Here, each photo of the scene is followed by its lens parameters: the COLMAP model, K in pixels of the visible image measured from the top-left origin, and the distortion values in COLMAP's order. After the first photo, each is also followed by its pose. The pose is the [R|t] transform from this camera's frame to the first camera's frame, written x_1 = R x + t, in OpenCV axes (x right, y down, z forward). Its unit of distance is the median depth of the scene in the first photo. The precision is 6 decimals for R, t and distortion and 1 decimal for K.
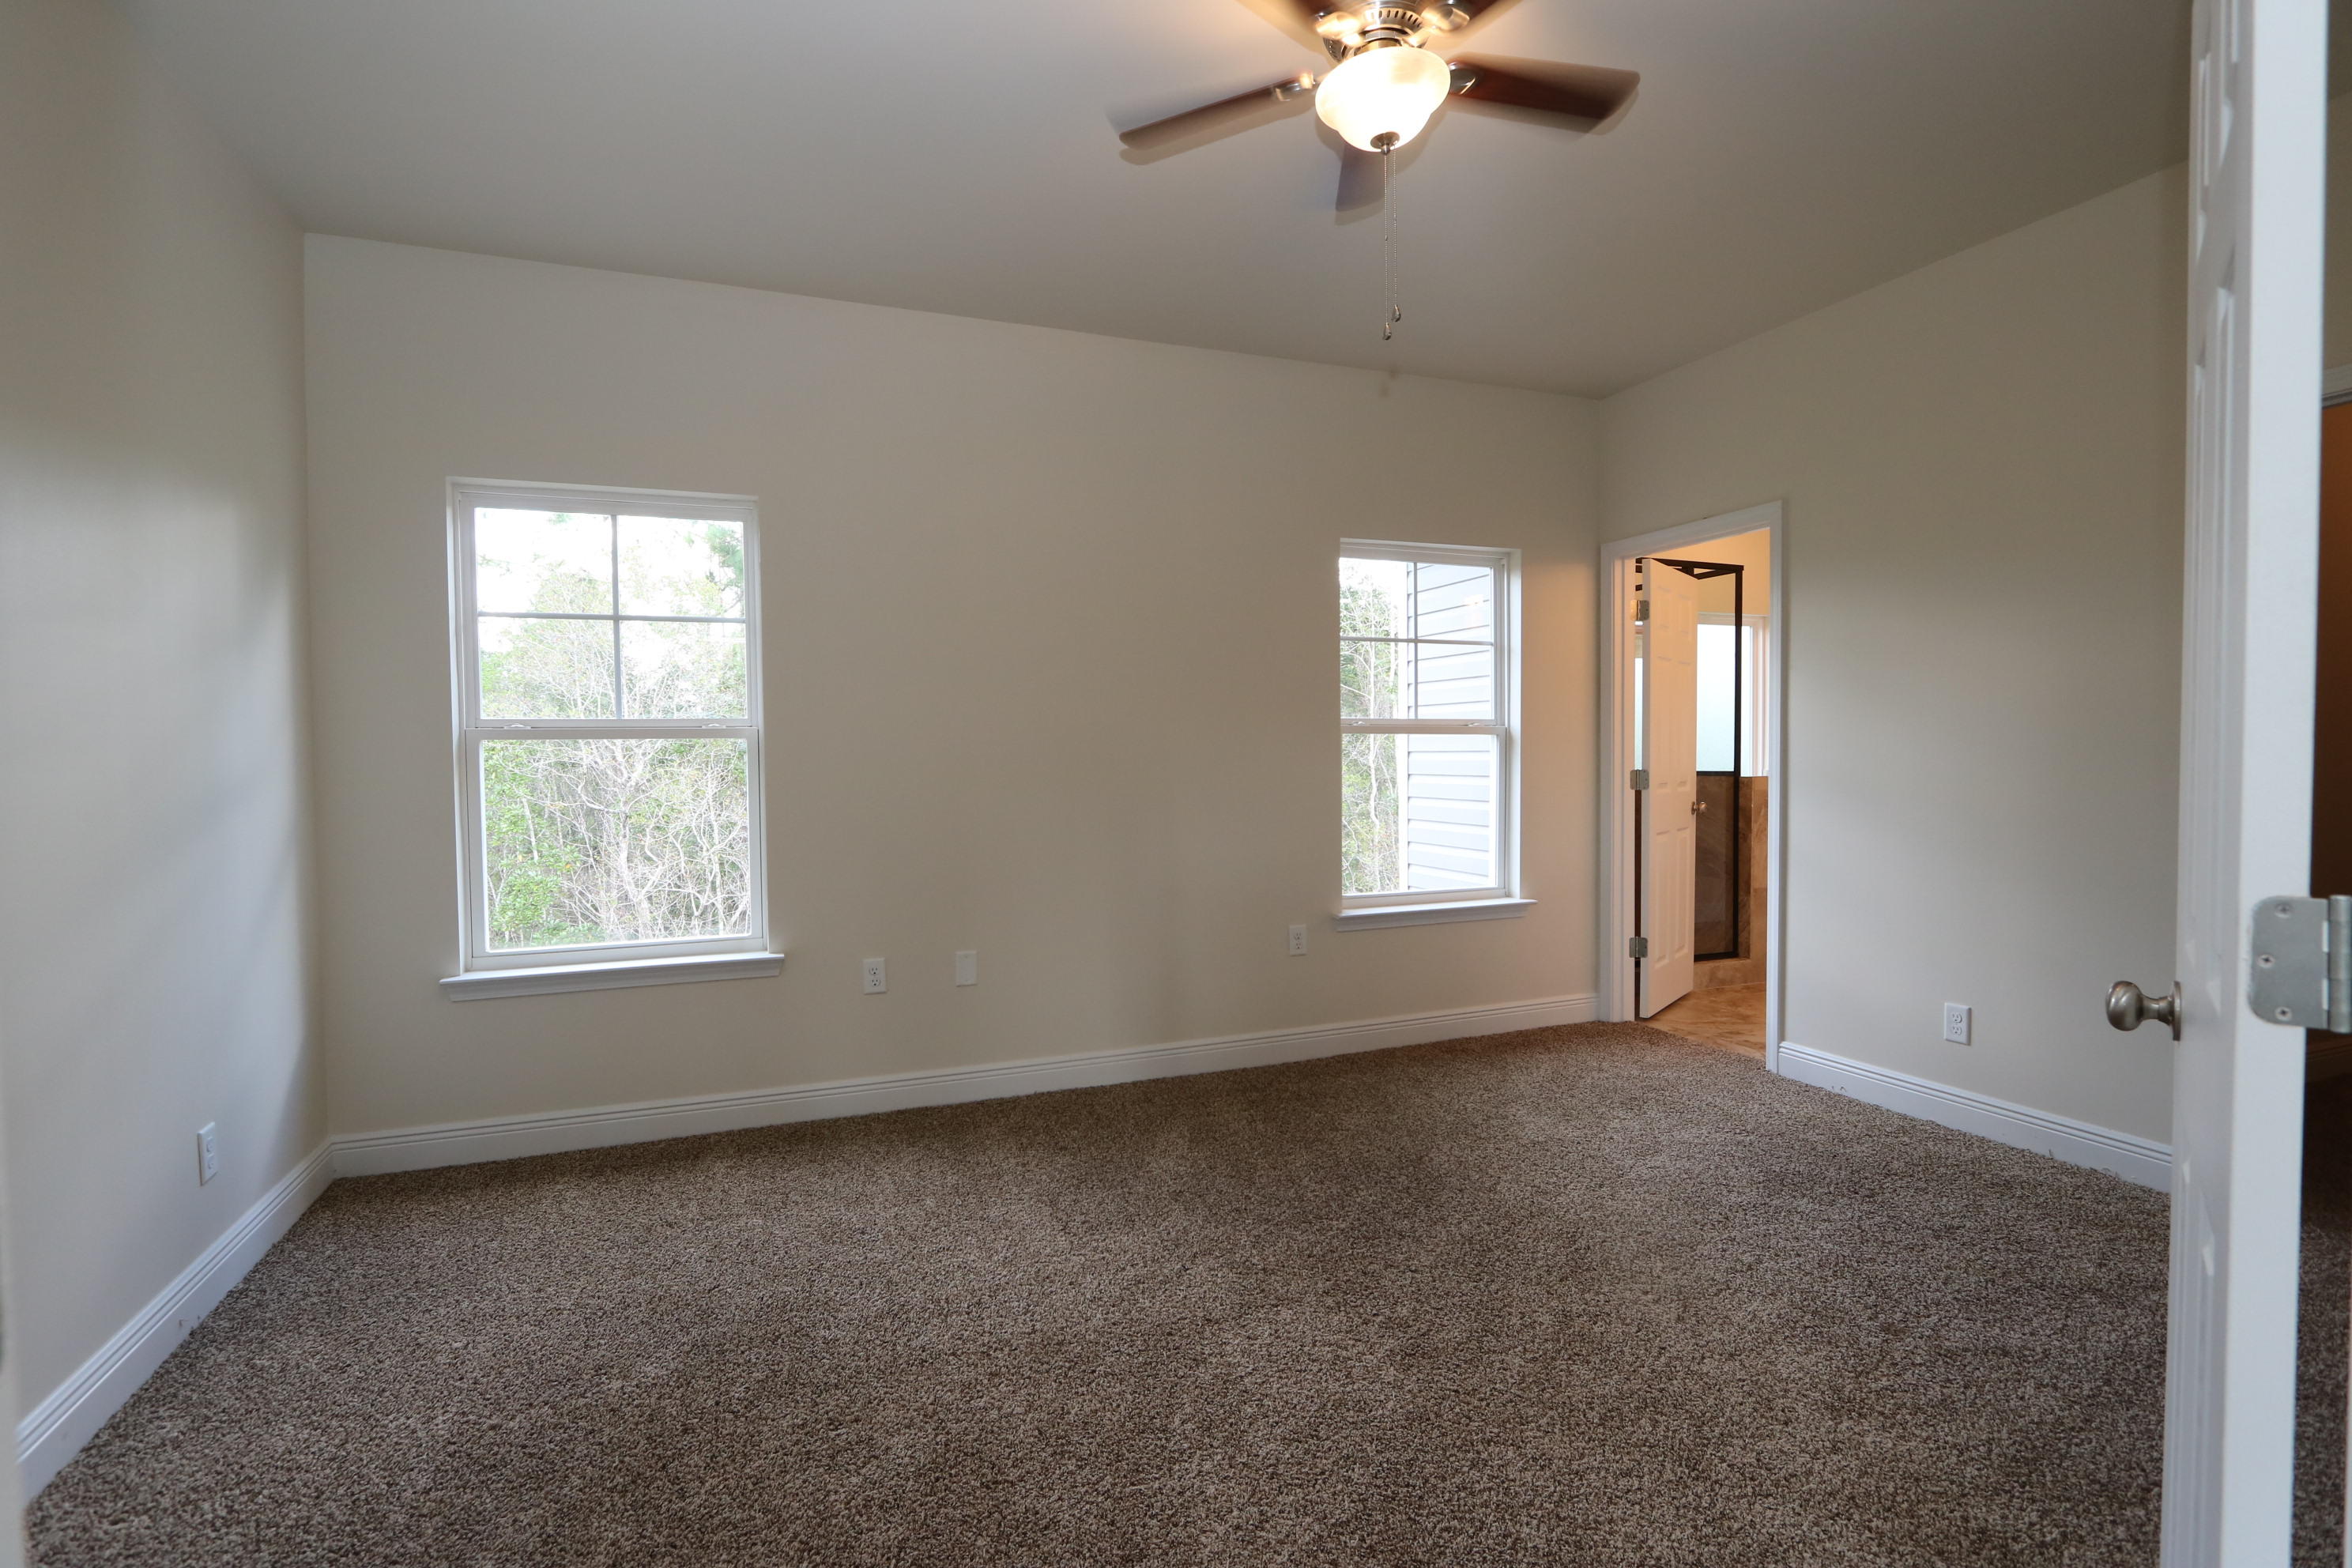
lens RADIAL K [[1040.0, 0, 1112.5], [0, 1040.0, 787.5], [0, 0, 1]] dist [-0.015403, 0.000689]
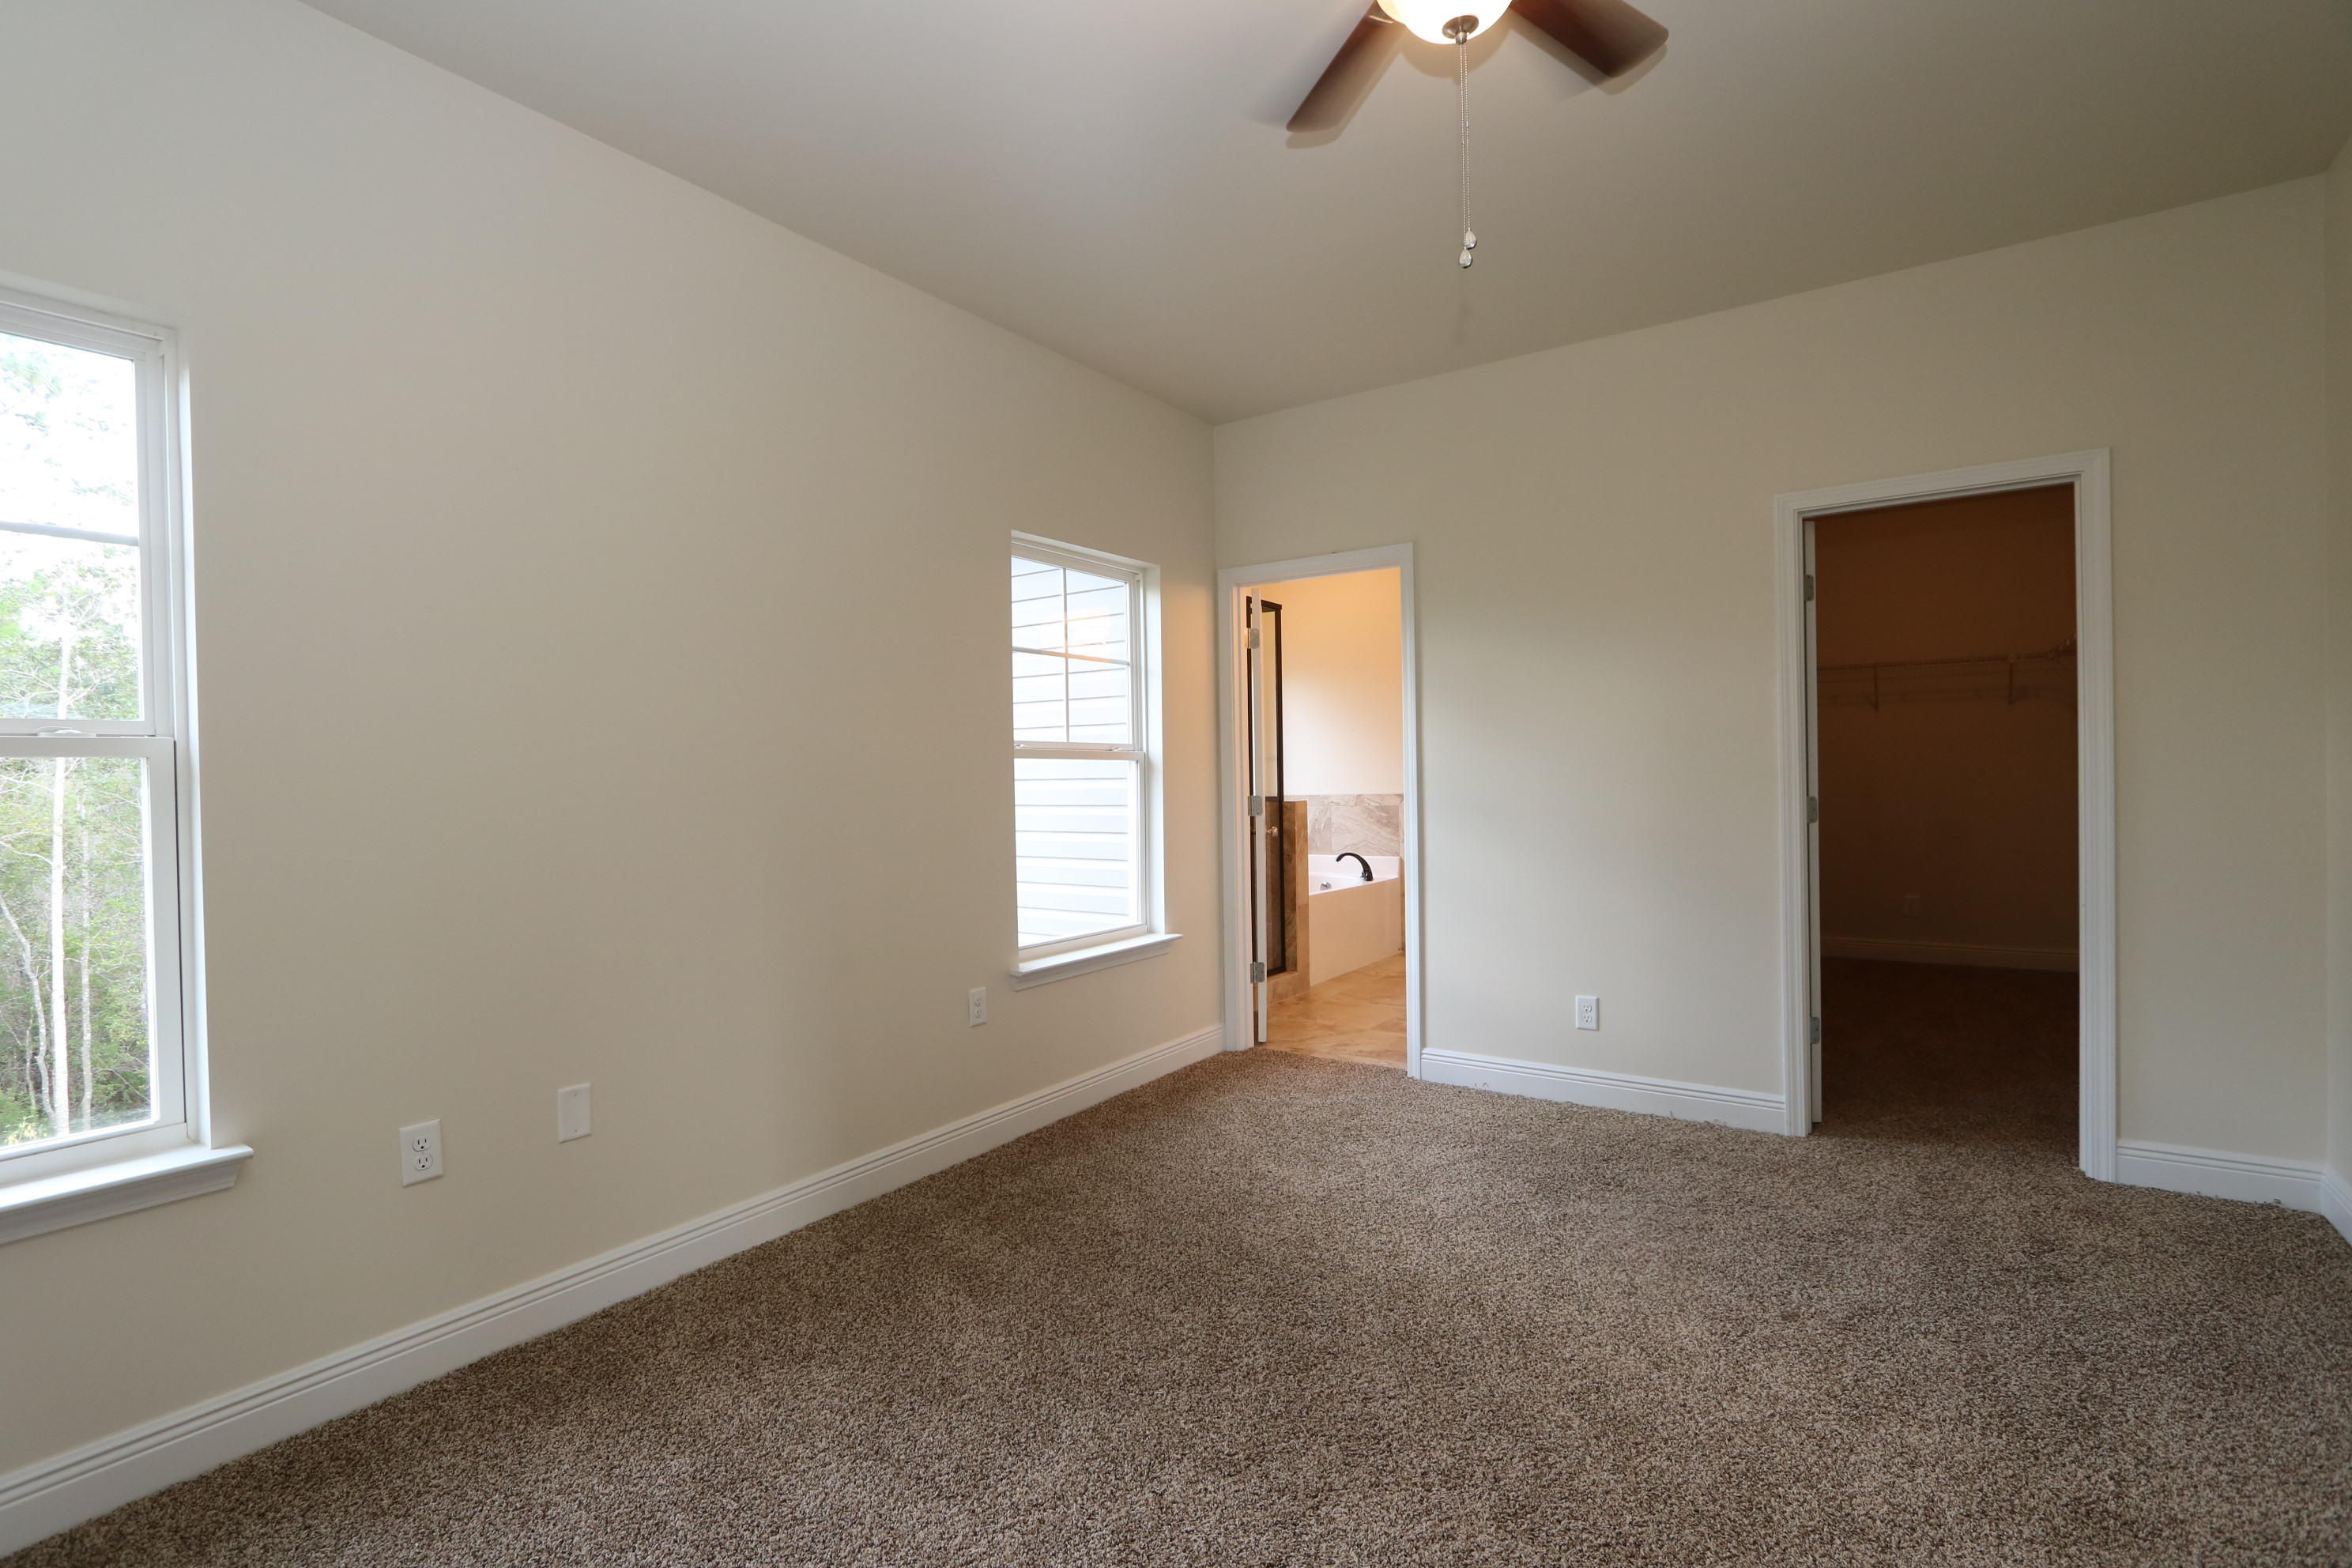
lens RADIAL K [[1091.6, 0, 1159.5], [0, 1091.6, 789.2], [0, 0, 1]] dist [-0.017898, 0.003020]
pose [[0.829827, -0.010039, 0.557931, -0.196411], [0.025966, 0.999450, -0.020636, -0.004765], [-0.557417, 0.031611, 0.829631, 0.206754]]
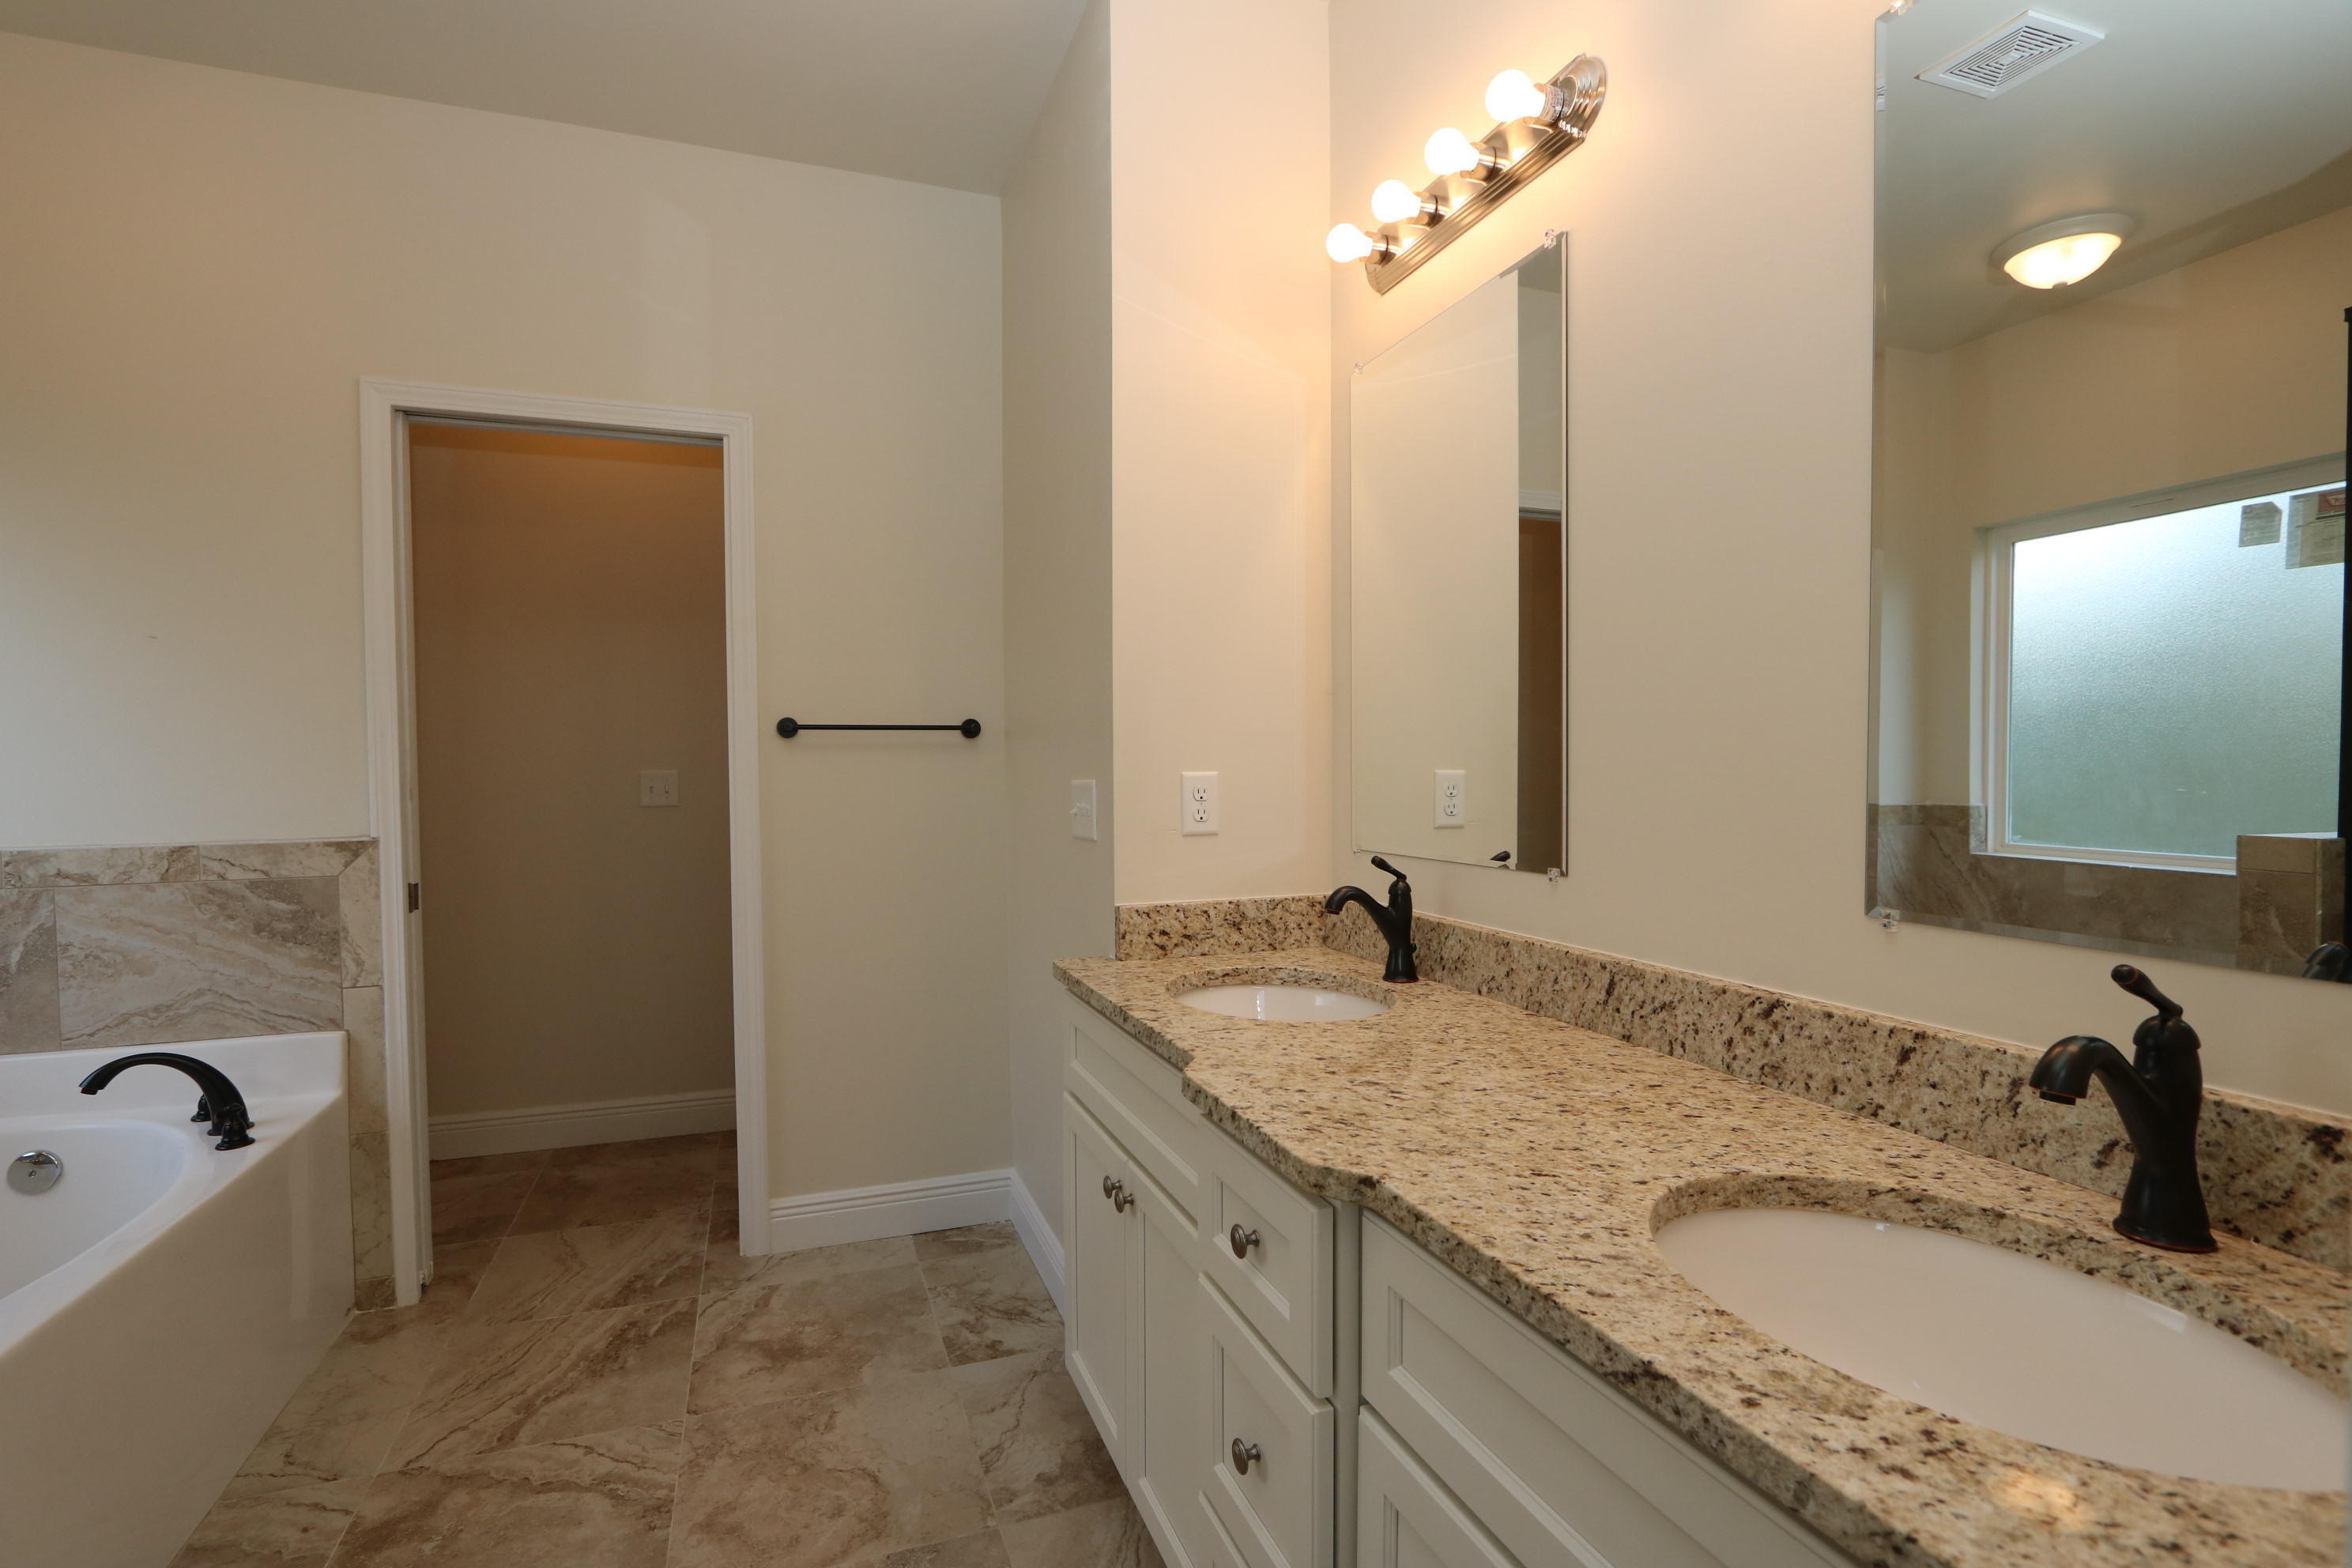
lens RADIAL K [[1091.6, 0, 1159.5], [0, 1091.6, 789.2], [0, 0, 1]] dist [-0.017898, 0.003020]
pose [[0.018607, -0.008088, 0.999794, 0.678386], [0.038798, 0.999220, 0.007362, -0.045128], [-0.999074, 0.038653, 0.018907, 1.155503]]
